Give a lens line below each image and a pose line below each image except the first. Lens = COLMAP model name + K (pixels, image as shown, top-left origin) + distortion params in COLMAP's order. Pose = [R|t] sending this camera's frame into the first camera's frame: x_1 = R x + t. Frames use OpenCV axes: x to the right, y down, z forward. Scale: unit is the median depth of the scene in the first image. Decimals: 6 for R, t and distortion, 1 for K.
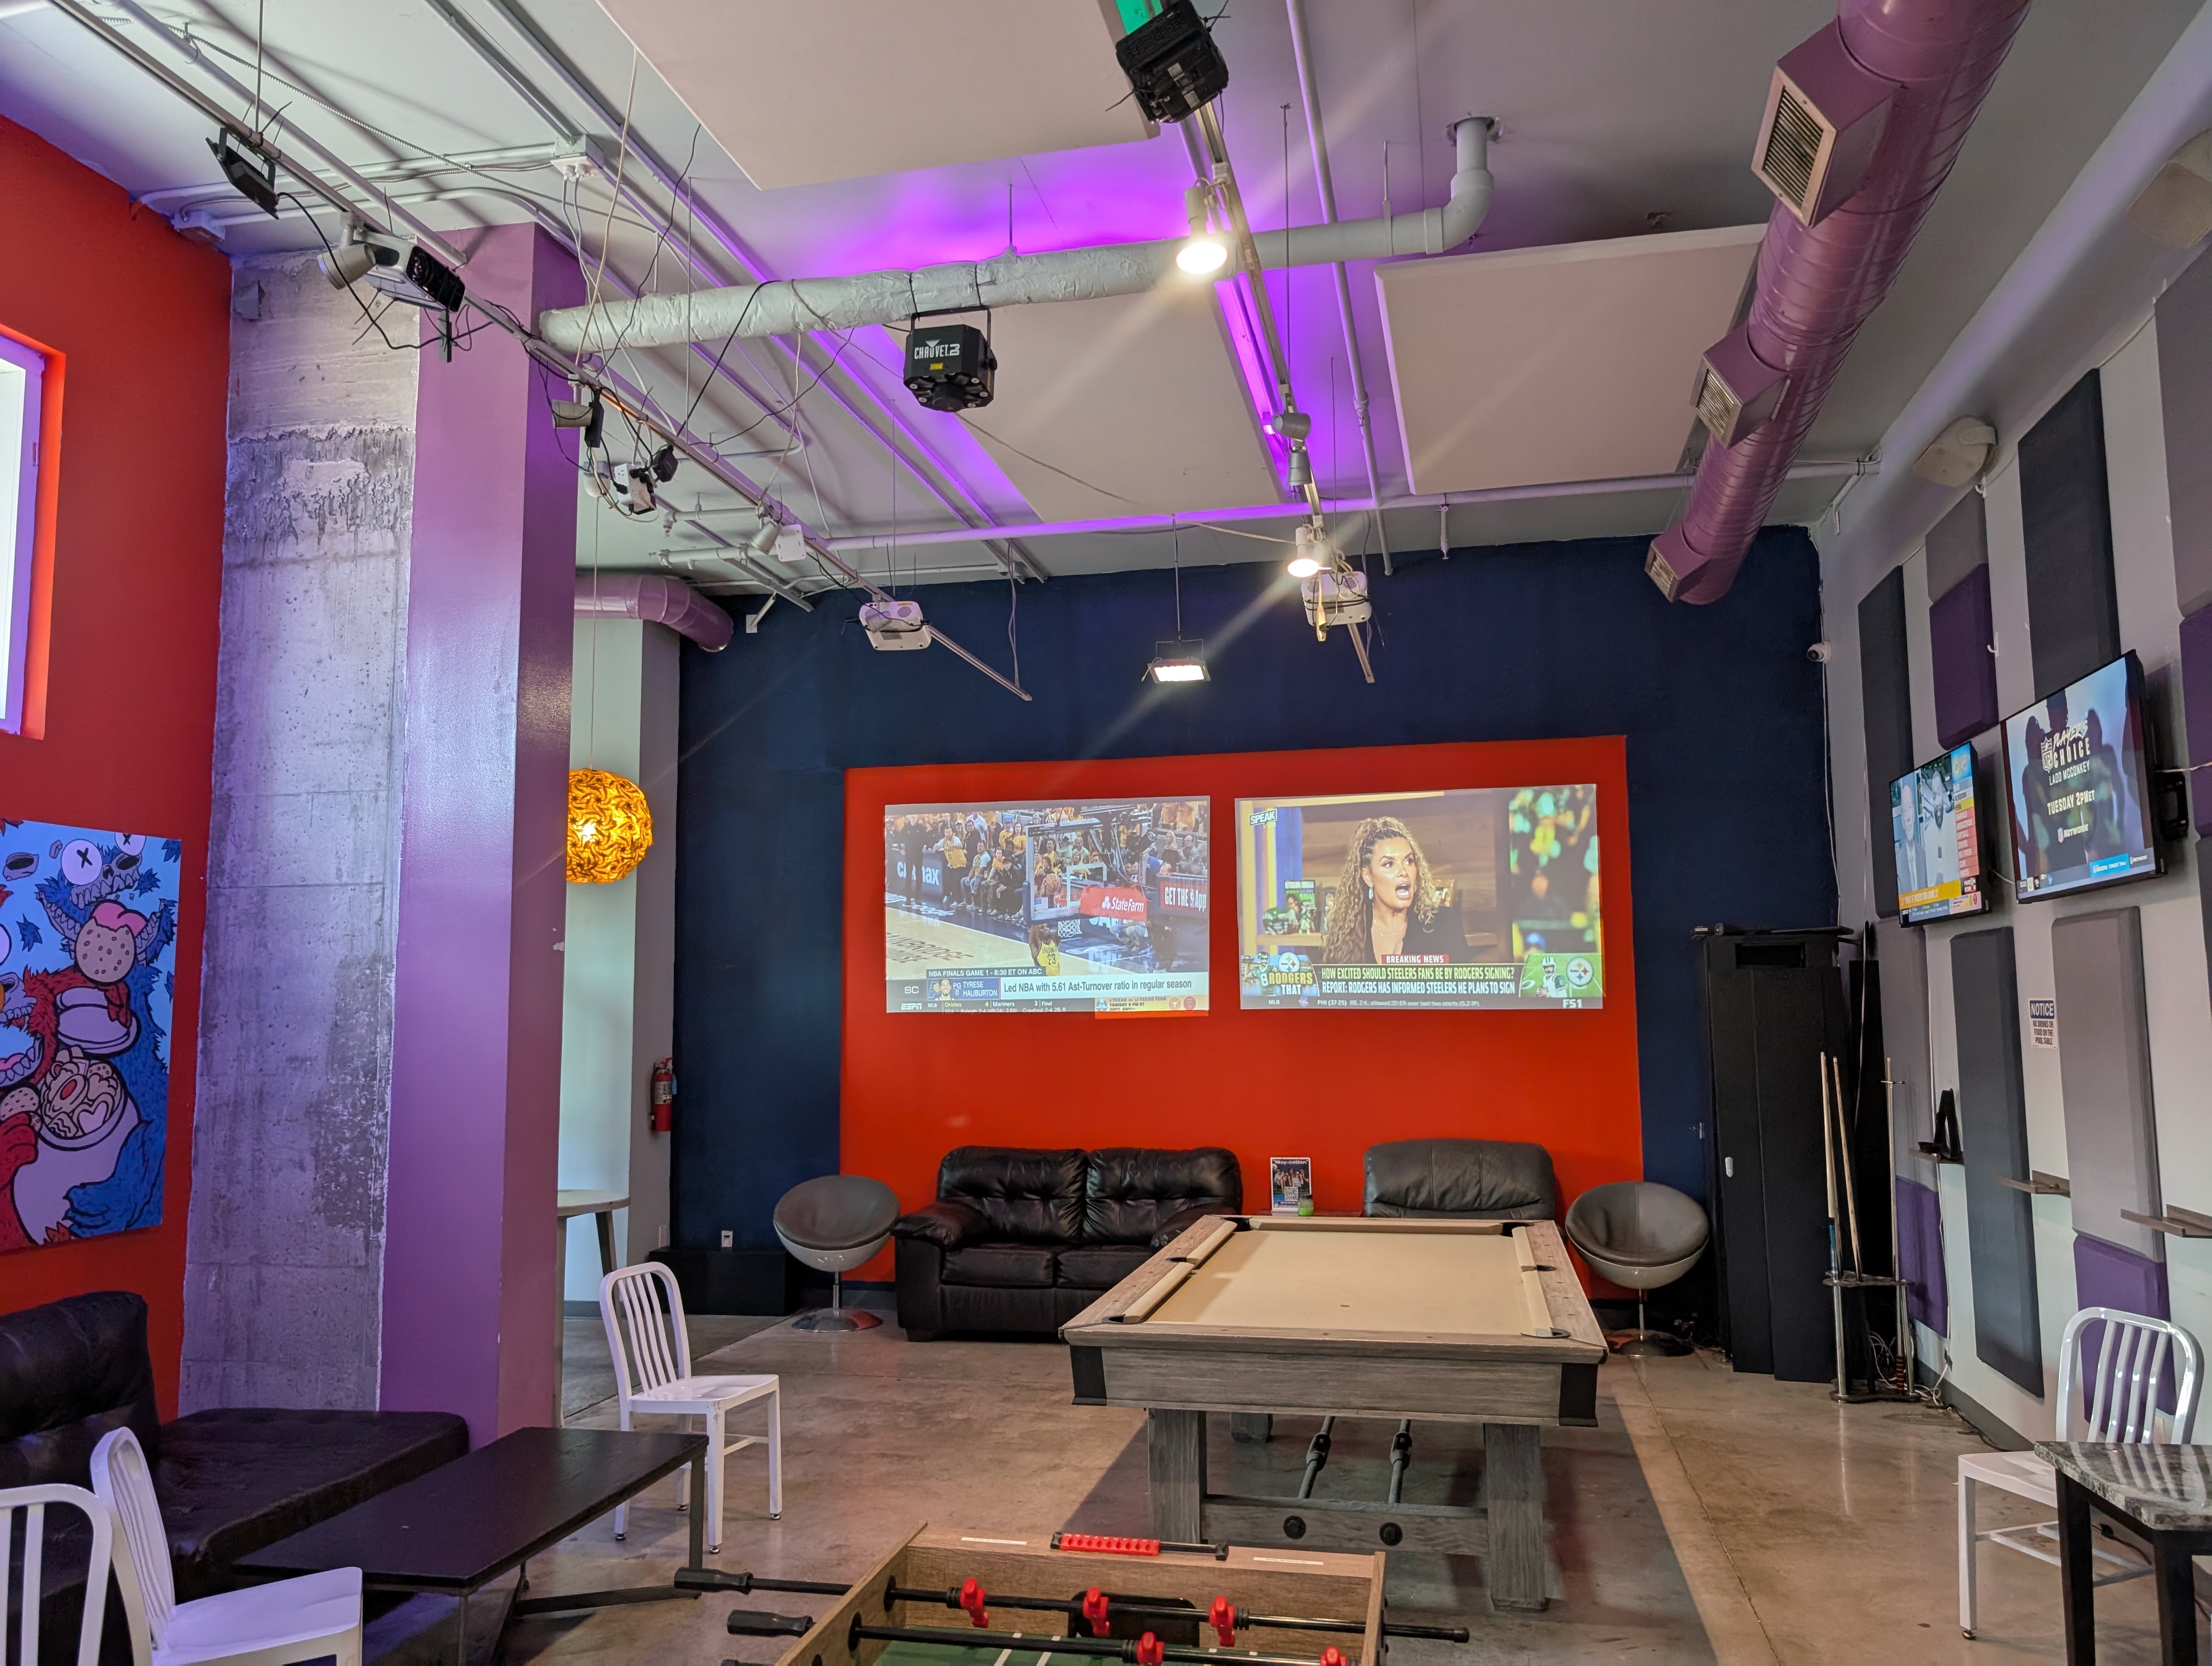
lens RADIAL K [[1665.5, 0, 1106.0], [0, 1665.5, 833.0], [0, 0, 1]] dist [0.004943, 0.000999]
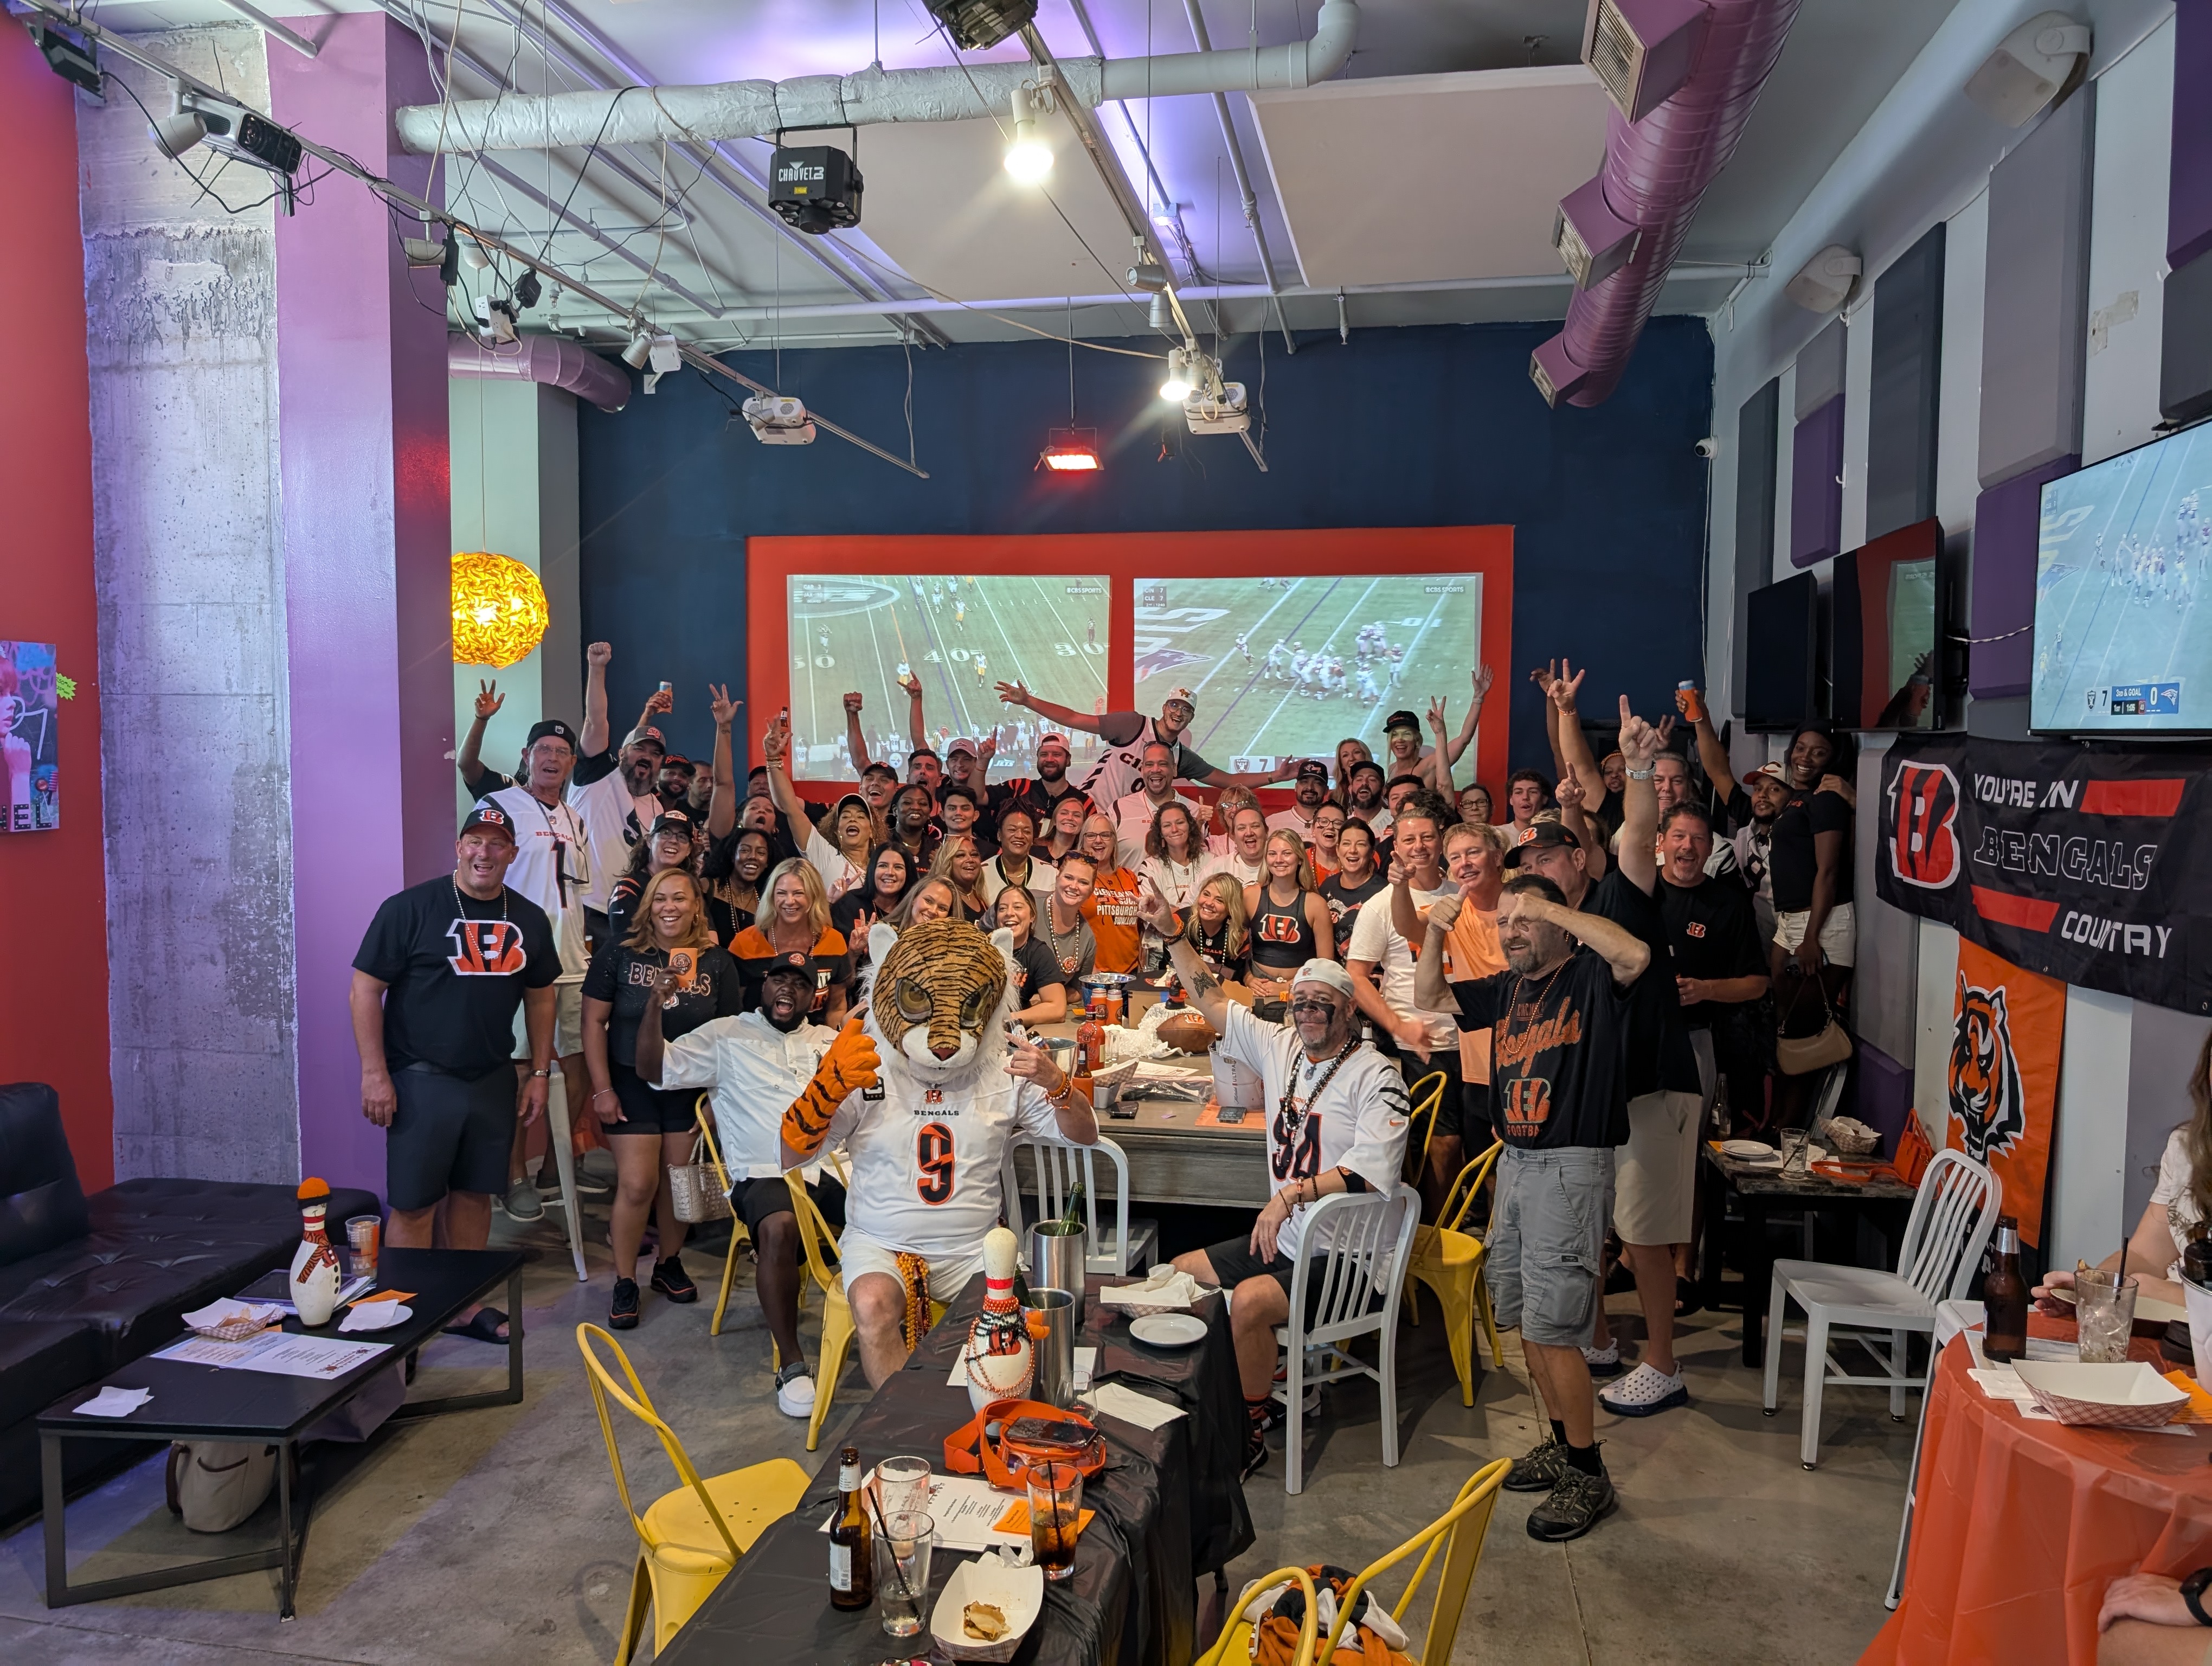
lens RADIAL K [[1673.1, 0, 1106.0], [0, 1673.1, 833.0], [0, 0, 1]] dist [0.023830, -0.029482]
pose [[0.999380, 0.011782, 0.033191, 0.047953], [-0.017386, 0.984597, 0.173975, -0.074131], [-0.030630, -0.174445, 0.984190, -0.054388]]
